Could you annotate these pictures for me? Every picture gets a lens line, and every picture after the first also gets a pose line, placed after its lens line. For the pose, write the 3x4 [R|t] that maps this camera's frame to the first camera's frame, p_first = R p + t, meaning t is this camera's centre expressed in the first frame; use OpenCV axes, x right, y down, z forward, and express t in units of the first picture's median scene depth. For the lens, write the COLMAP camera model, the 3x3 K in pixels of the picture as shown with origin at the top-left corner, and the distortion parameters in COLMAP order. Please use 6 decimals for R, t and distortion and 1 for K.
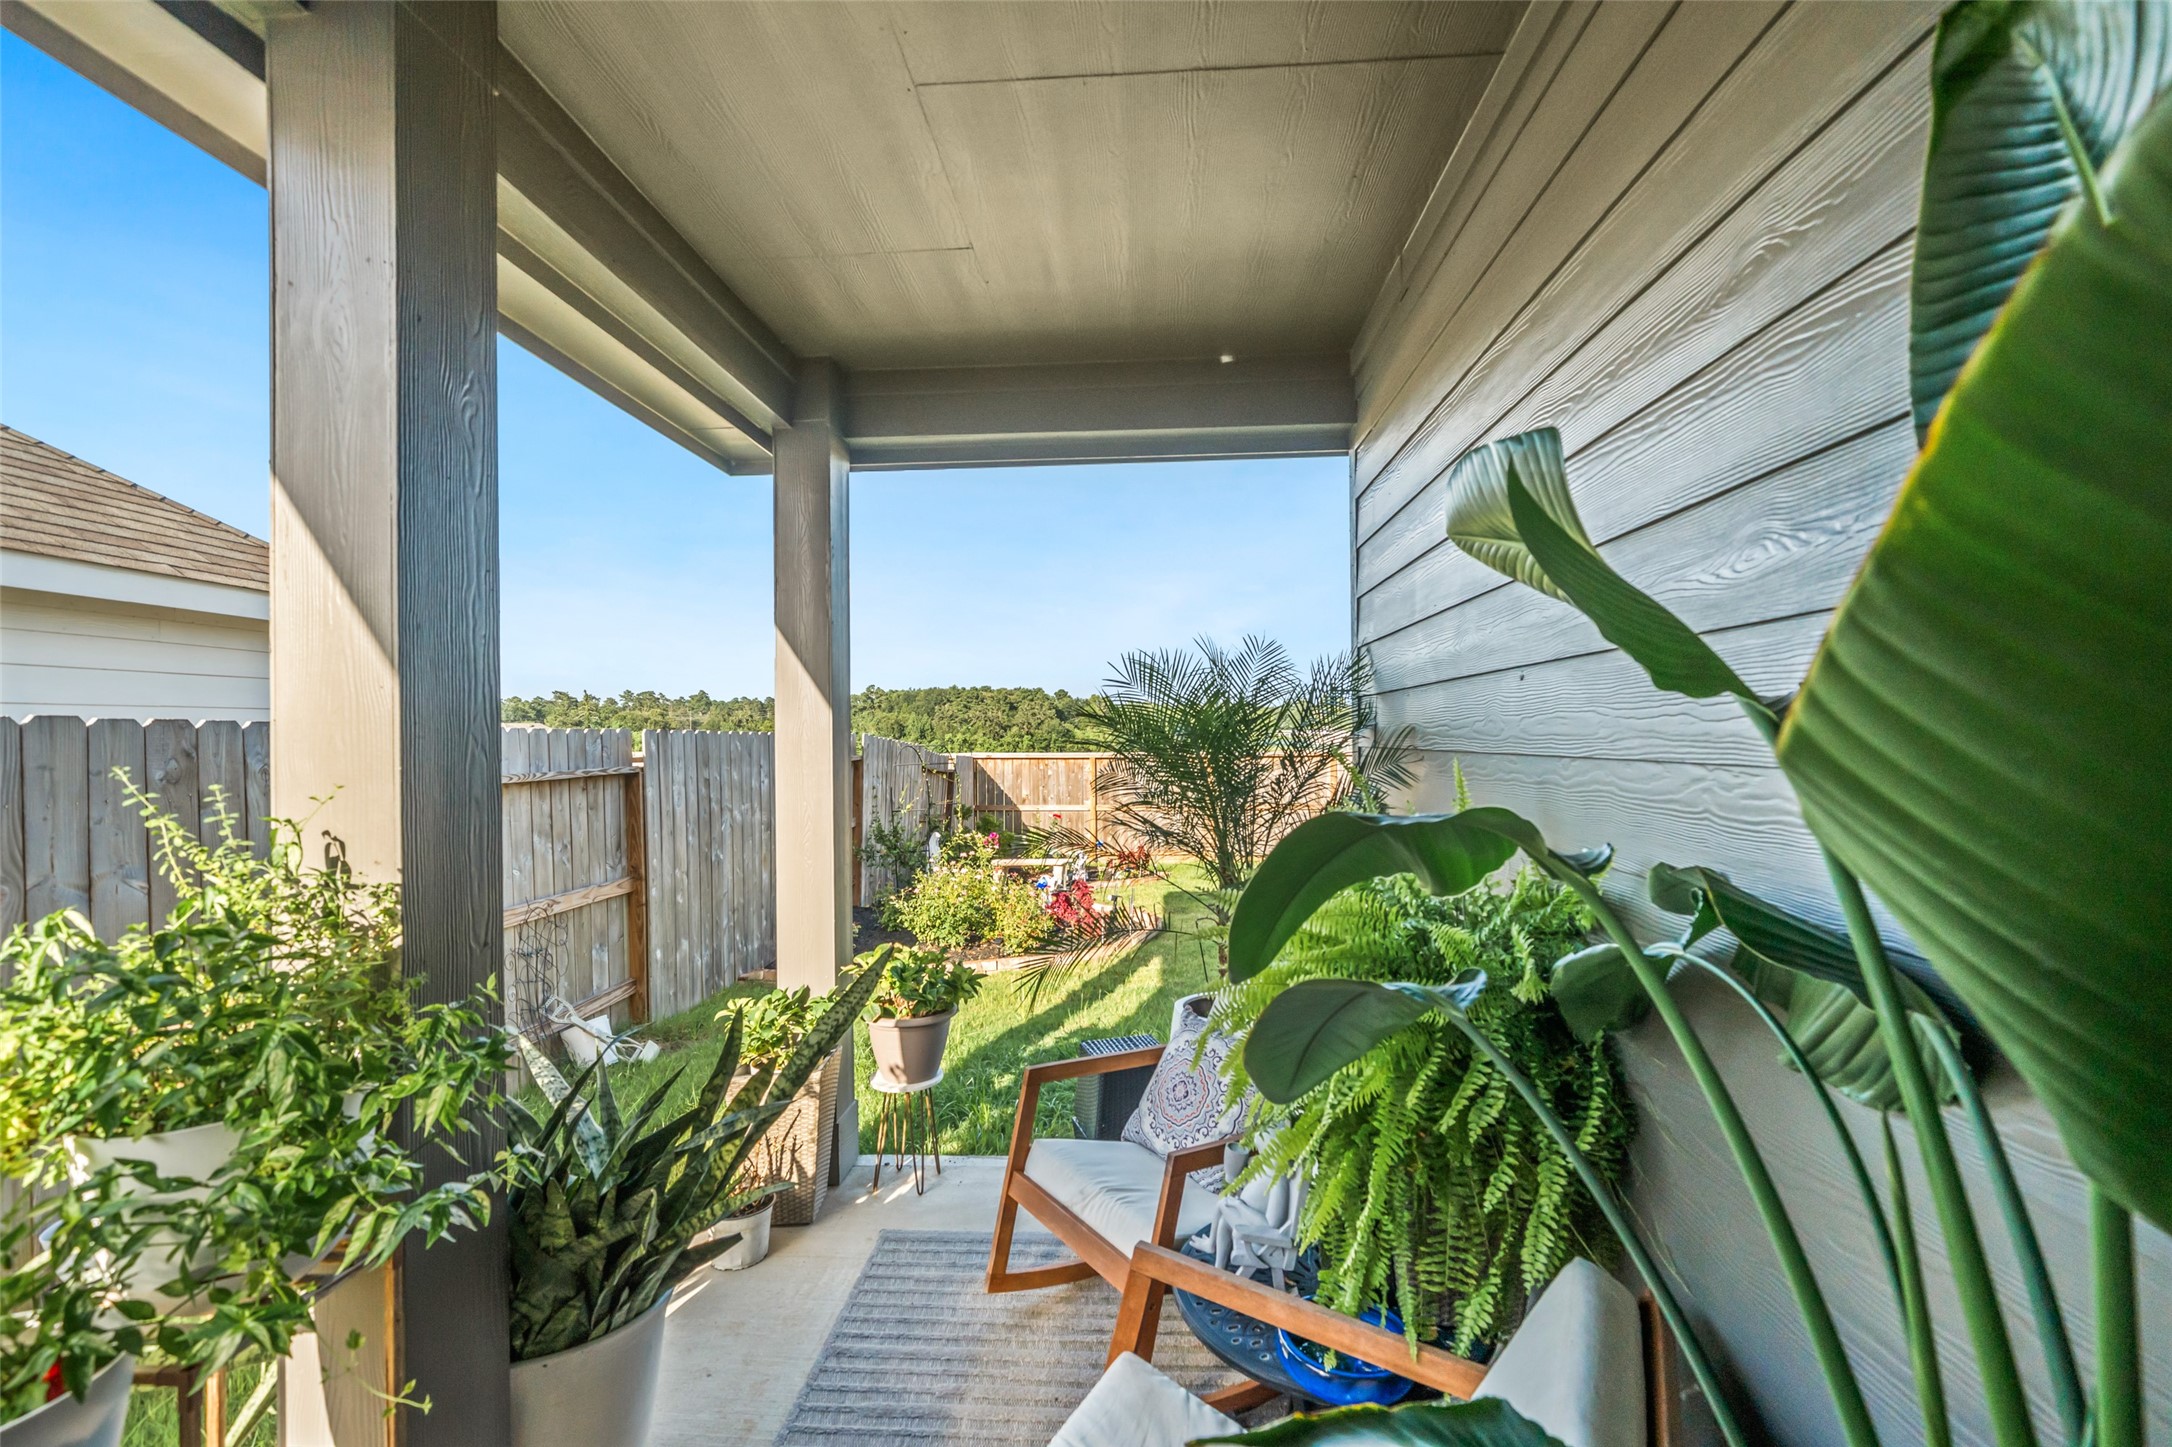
lens RADIAL K [[904.9, 0, 1086.7], [0, 904.9, 729.8], [0, 0, 1]] dist [-0.001866, -0.000107]
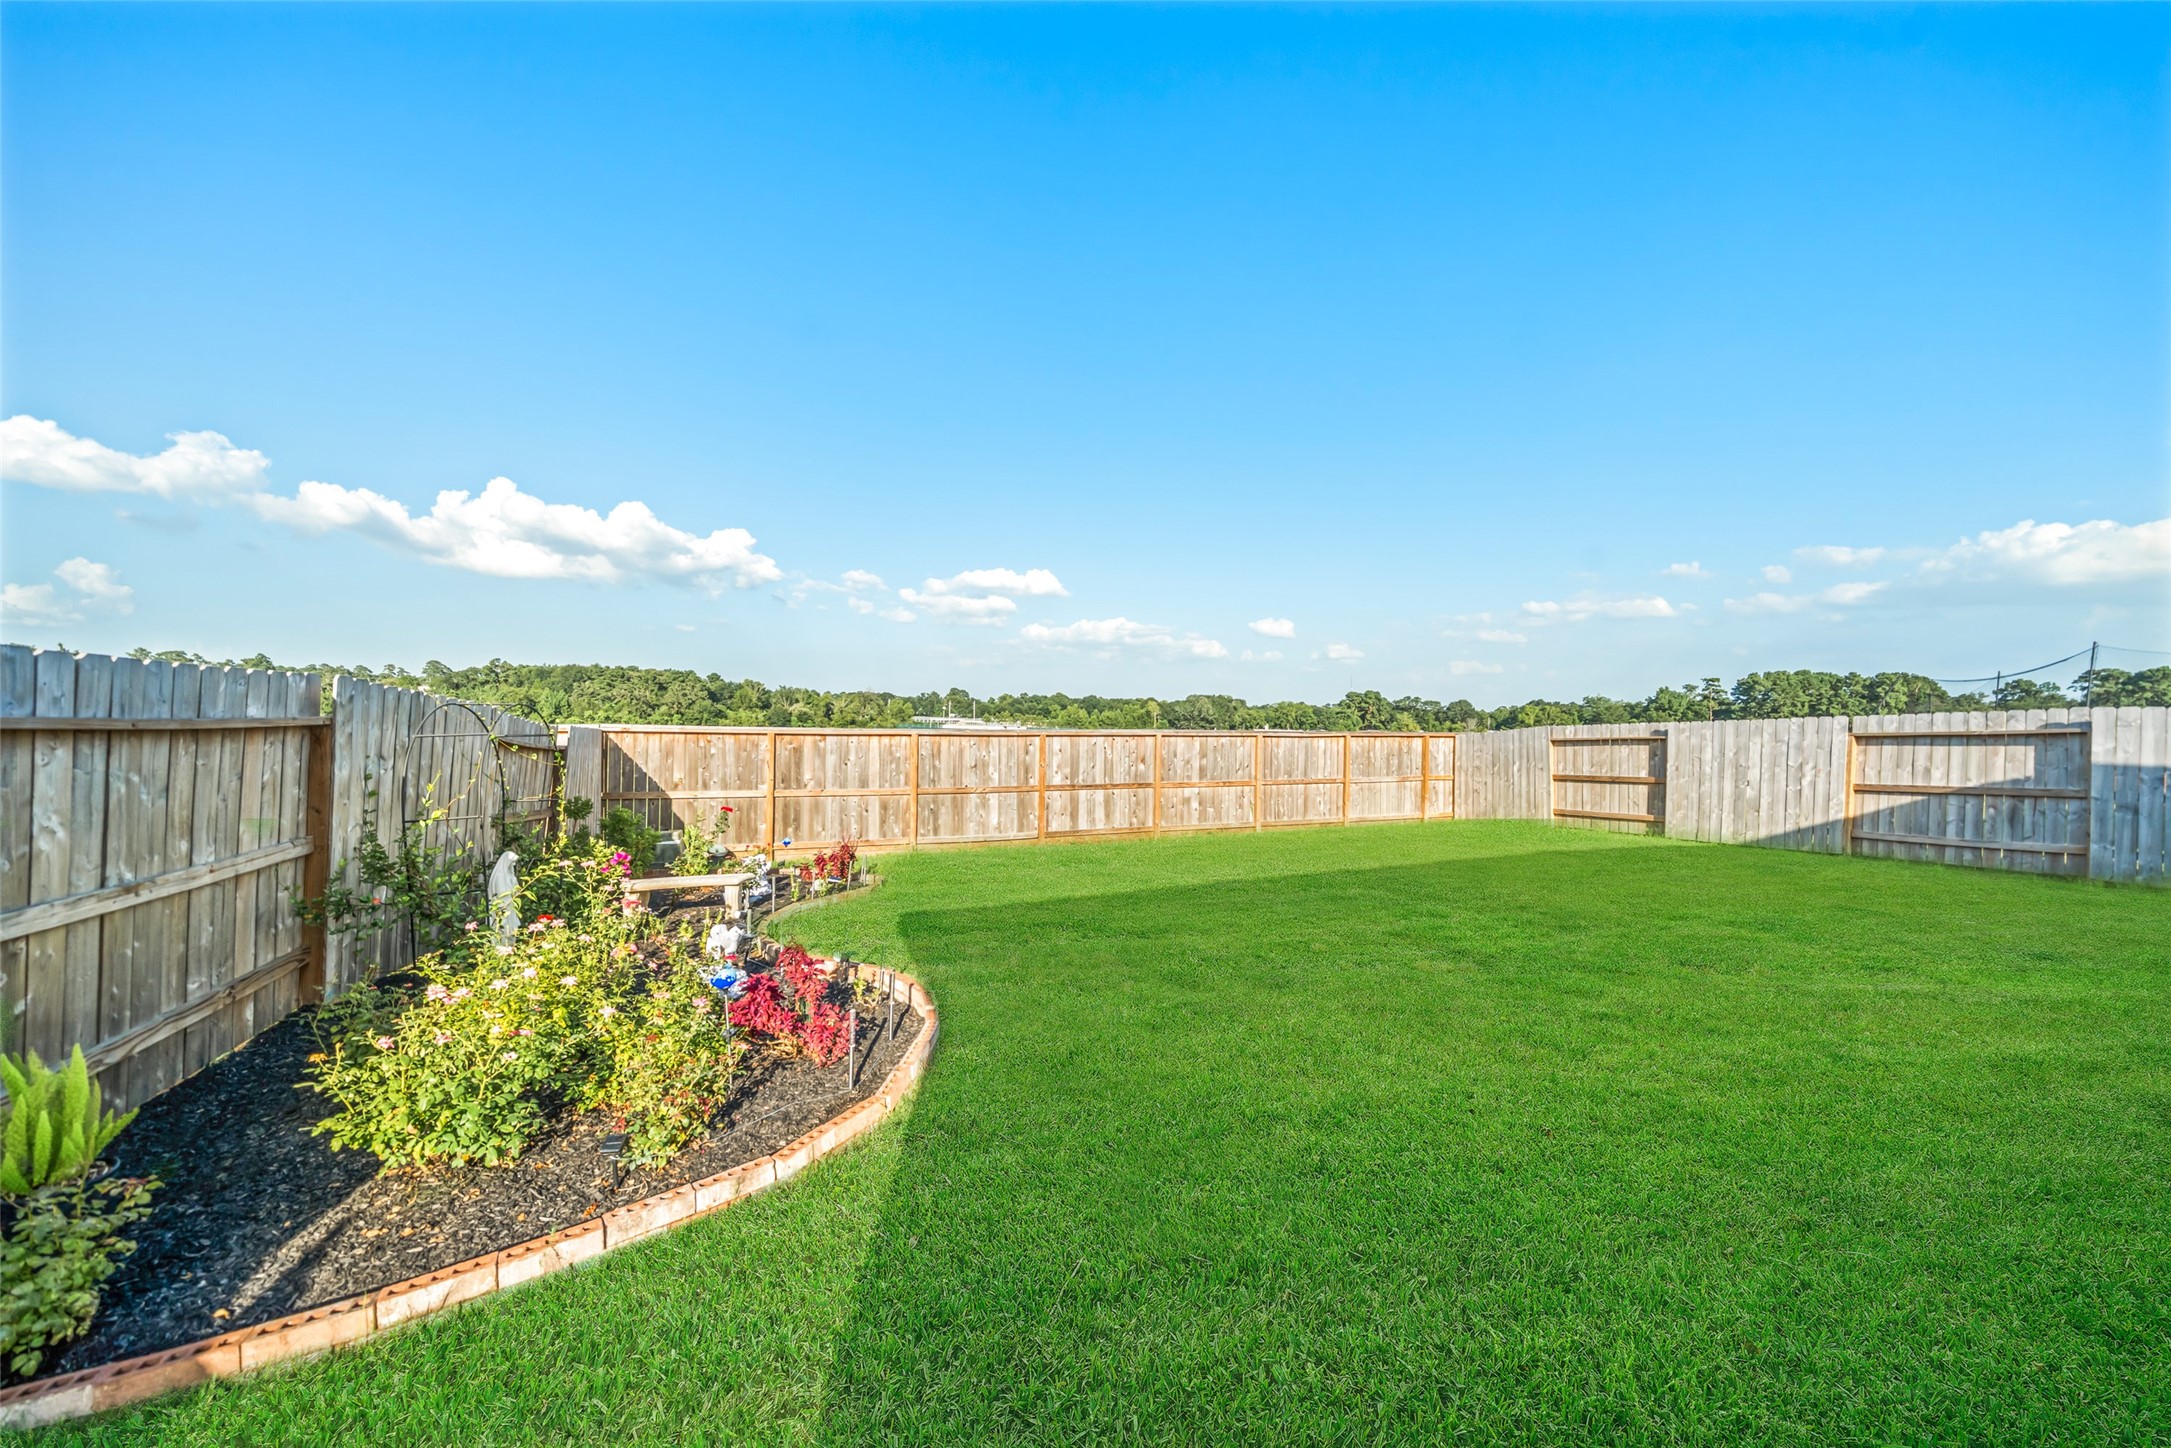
lens RADIAL K [[751.0, 0, 1091.9], [0, 751.0, 727.2], [0, 0, 1]] dist [-0.009400, 0.000111]
pose [[0.904348, 0.020559, 0.426299, -0.020401], [-0.026730, 0.999607, 0.008497, 0.011510], [-0.425957, -0.019079, 0.904542, 0.251350]]
